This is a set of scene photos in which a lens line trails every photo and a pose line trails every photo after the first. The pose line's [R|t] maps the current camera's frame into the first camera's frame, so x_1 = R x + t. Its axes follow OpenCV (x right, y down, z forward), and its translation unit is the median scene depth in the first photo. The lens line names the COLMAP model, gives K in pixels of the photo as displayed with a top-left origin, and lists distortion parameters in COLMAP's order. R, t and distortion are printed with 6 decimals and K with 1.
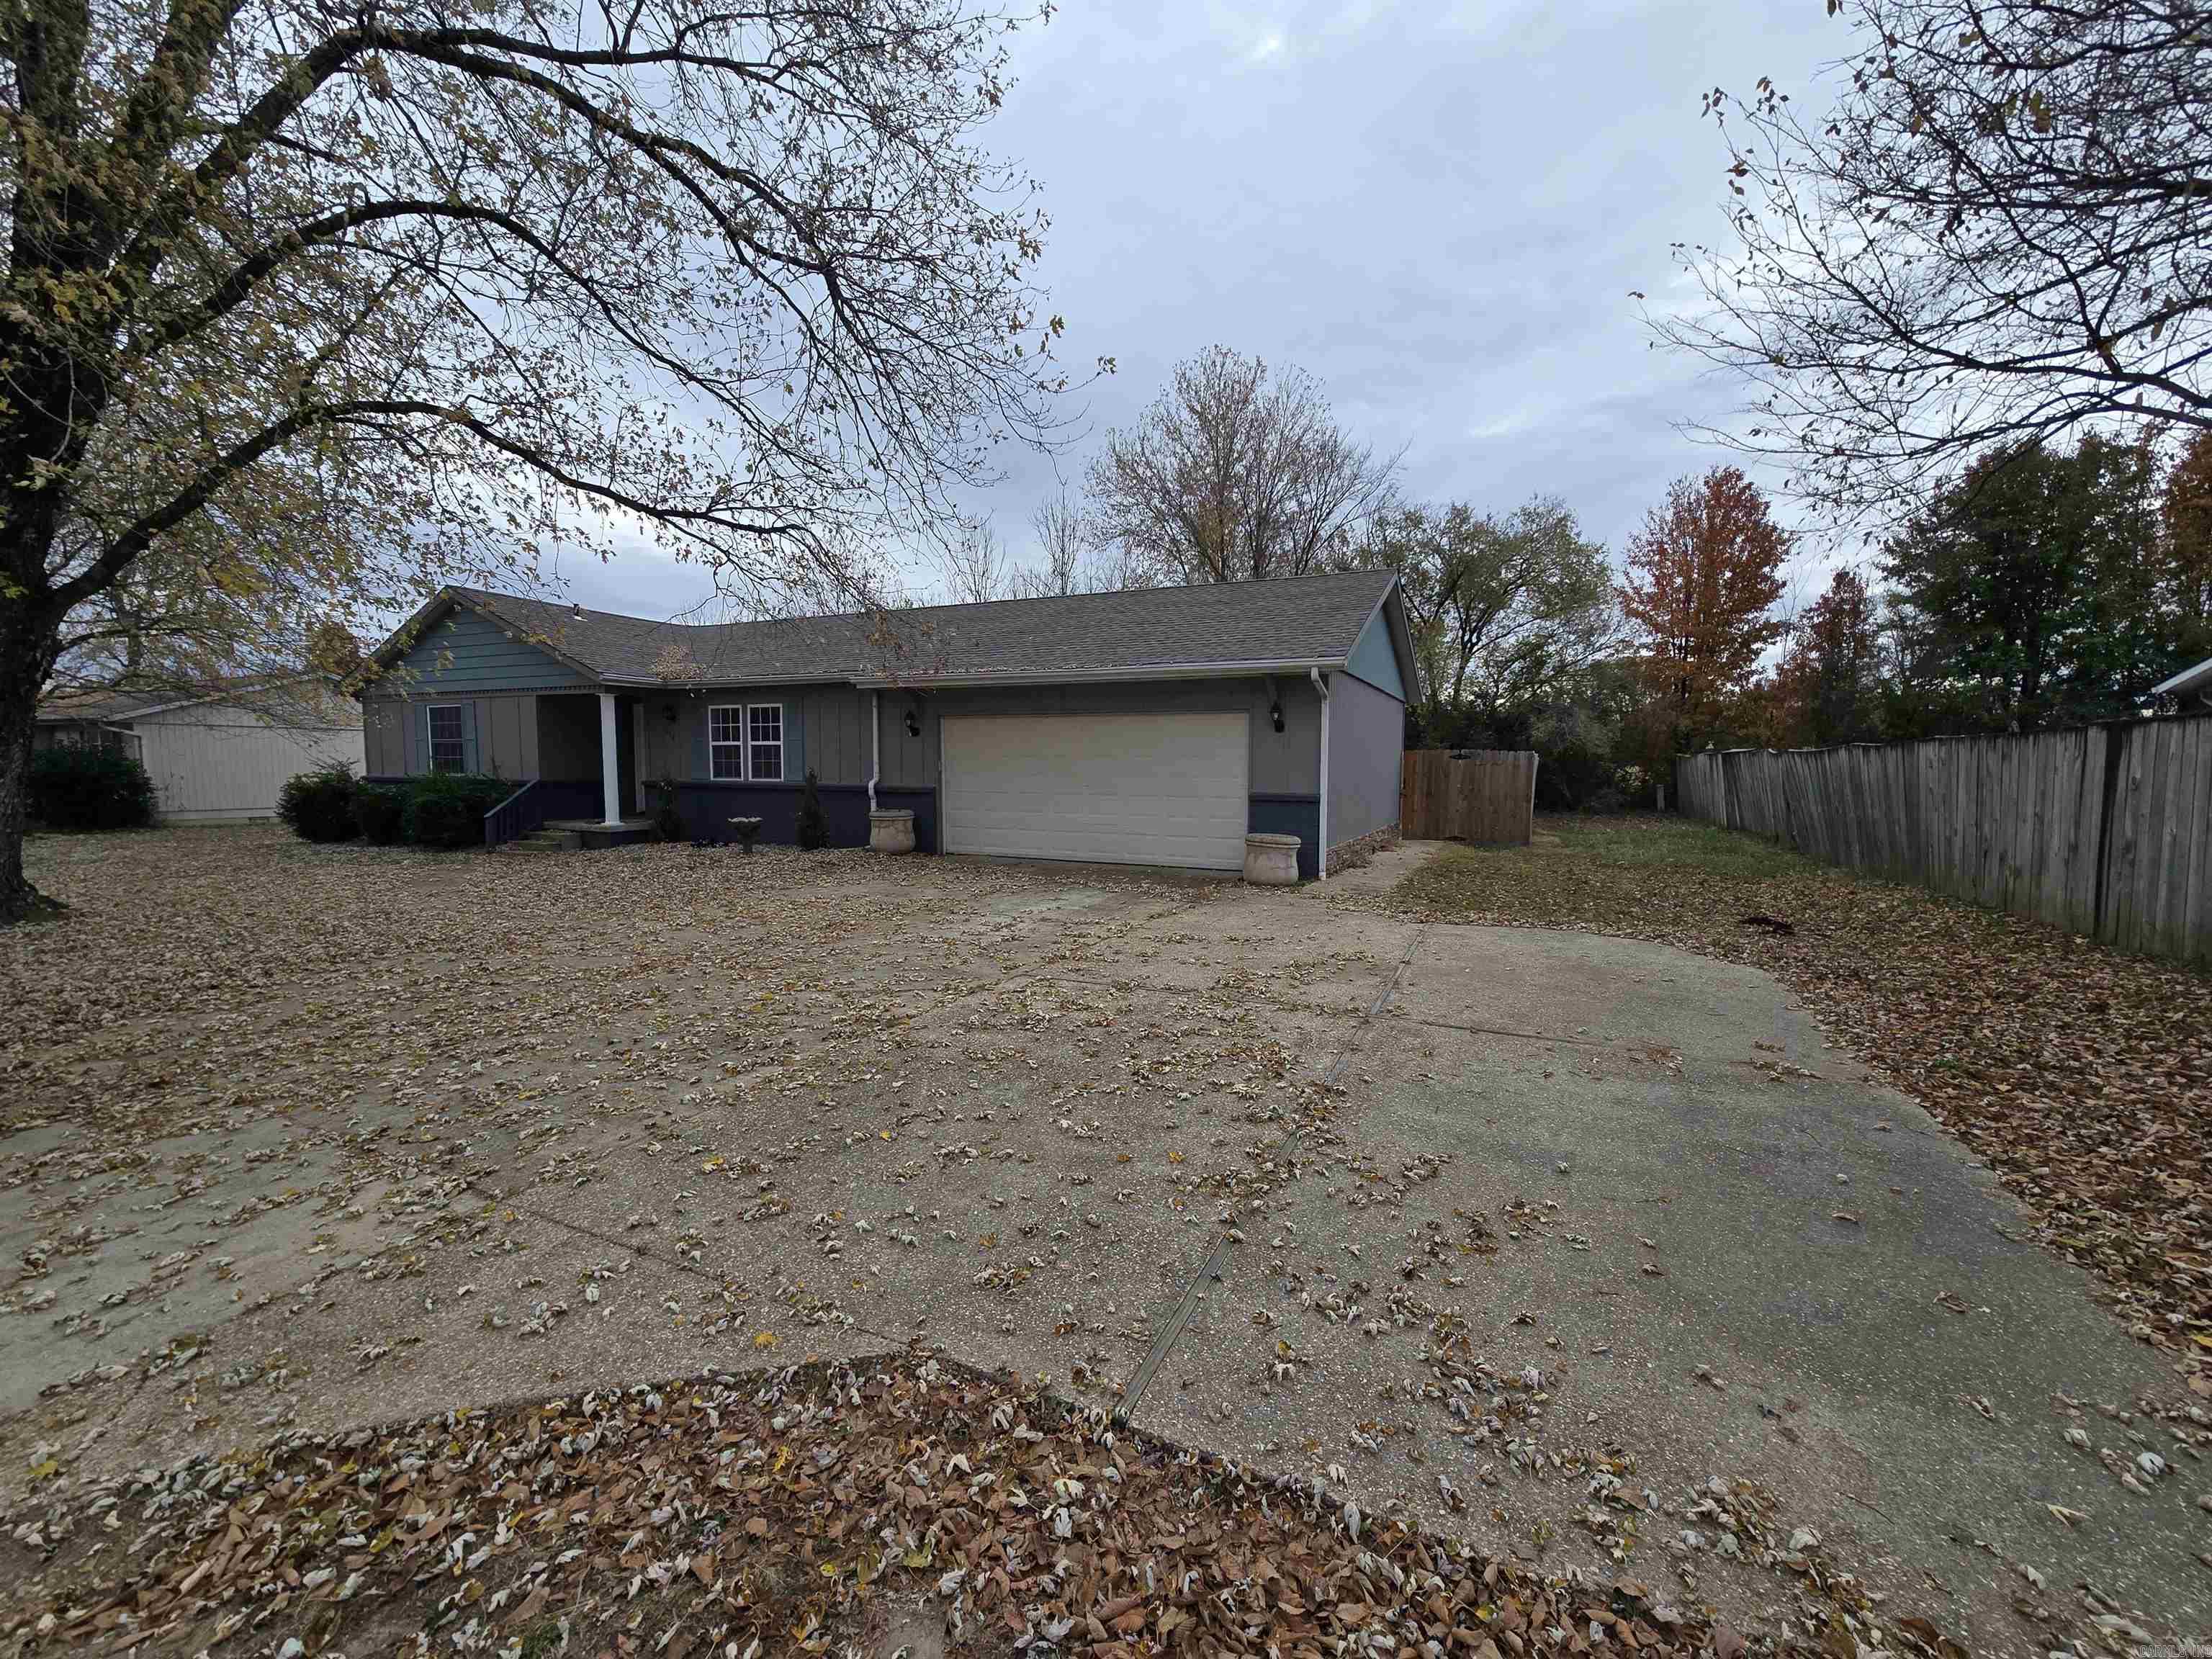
lens RADIAL K [[893.0, 0, 1104.0], [0, 893.0, 841.0], [0, 0, 1]] dist [0.001352, 0.000115]
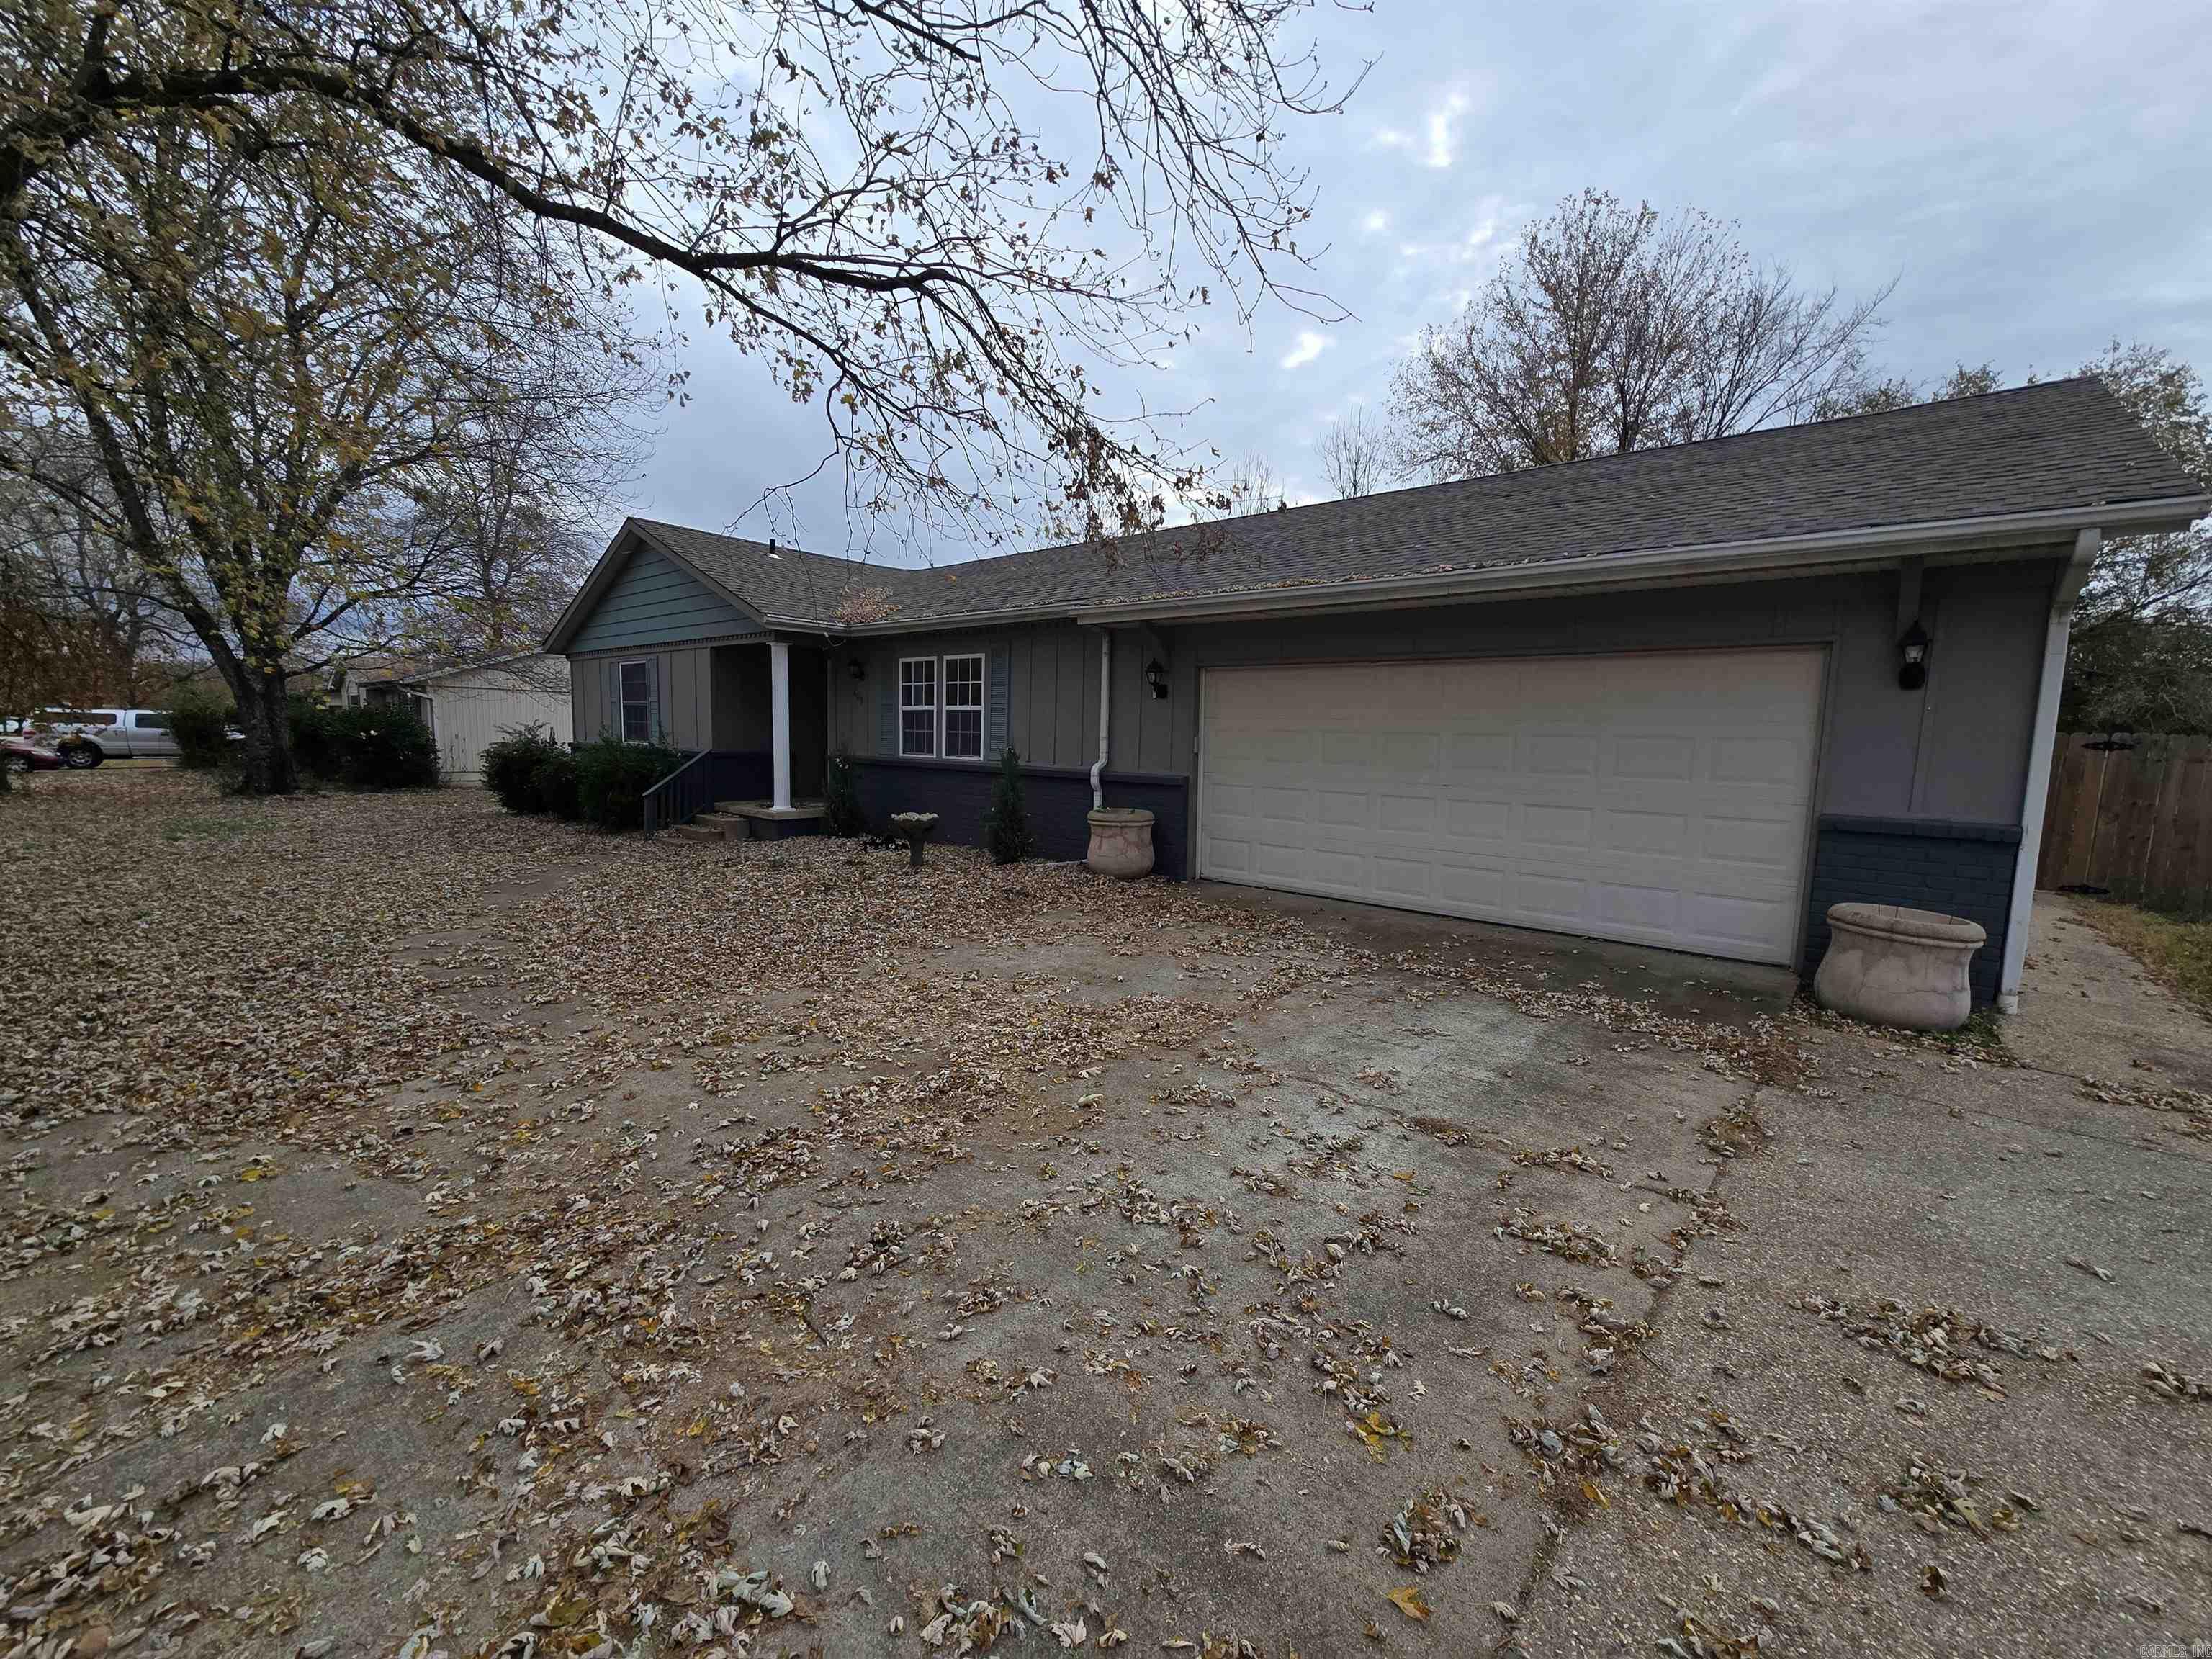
lens RADIAL K [[911.8, 0, 1104.4], [0, 911.8, 847.0], [0, 0, 1]] dist [-0.002050, 0.000073]
pose [[0.960189, 0.051502, -0.274564, -0.055639], [-0.042907, 0.998385, 0.037223, -0.028102], [0.276037, -0.023960, 0.960848, 0.305793]]
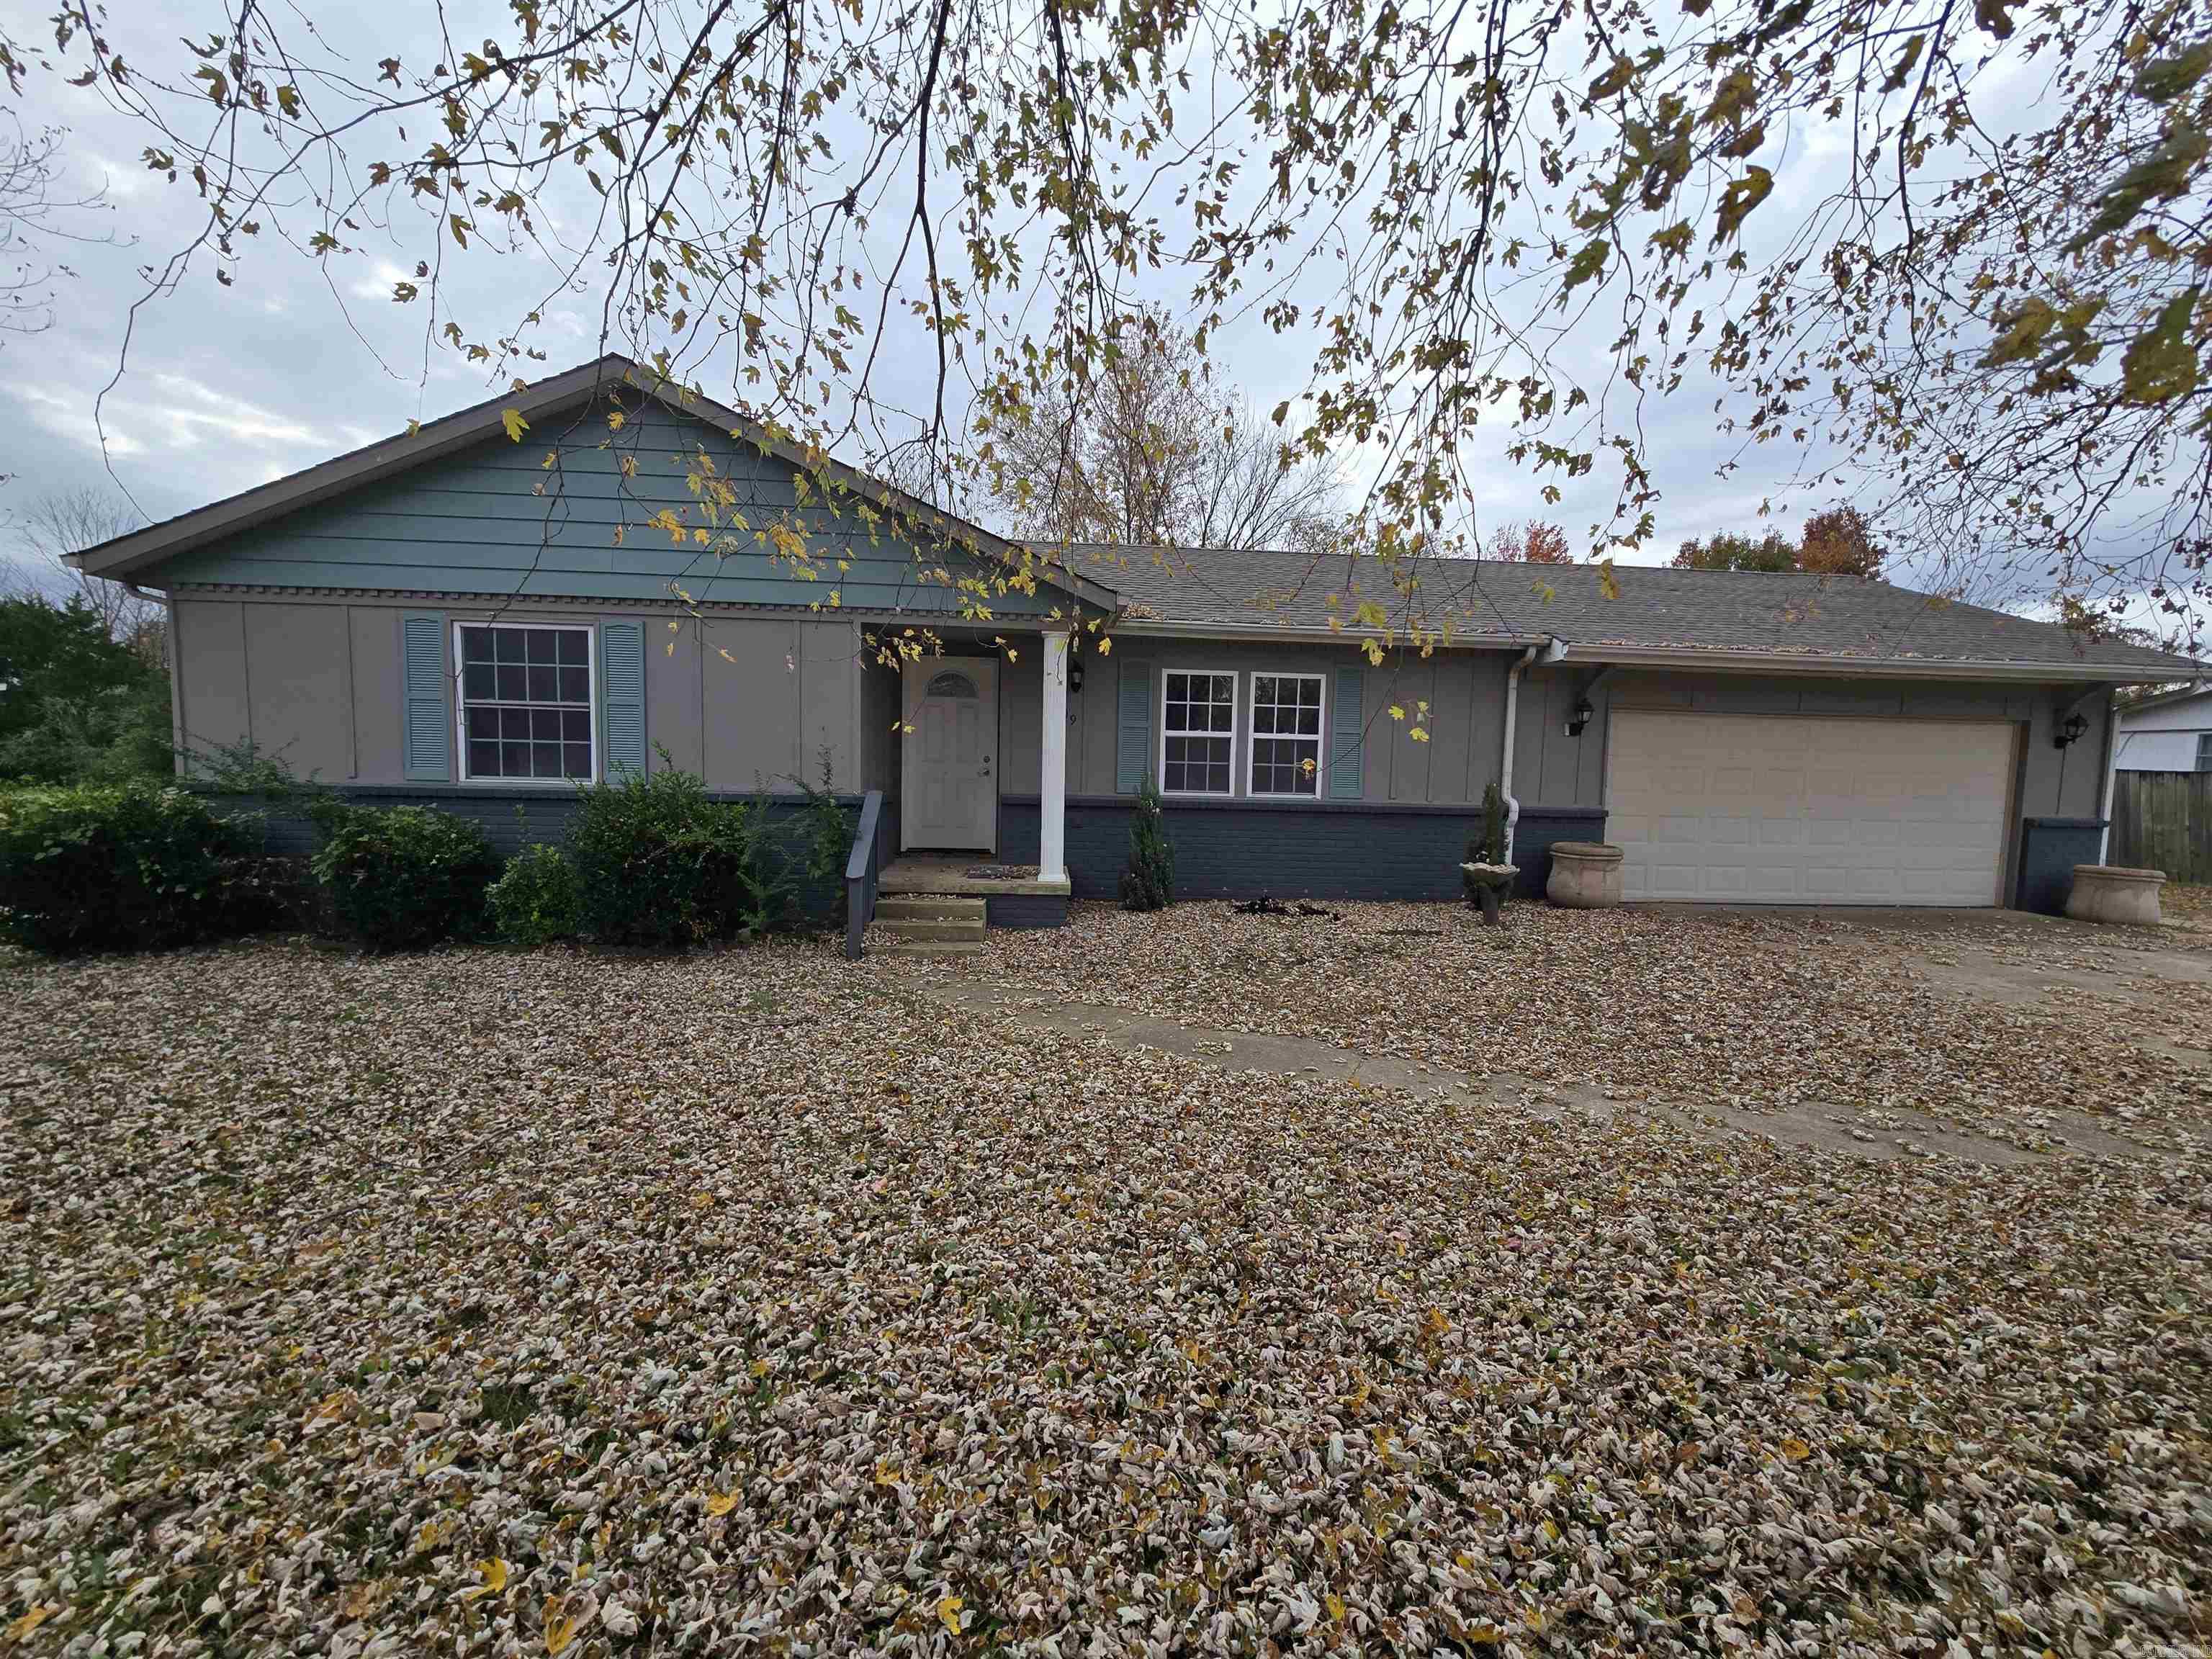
lens RADIAL K [[911.8, 0, 1104.4], [0, 911.8, 847.0], [0, 0, 1]] dist [-0.002050, 0.000073]
pose [[0.869056, -0.024431, 0.494110, -0.786853], [0.024199, 0.999684, 0.006867, -0.040274], [-0.494121, 0.005989, 0.869373, 0.508662]]
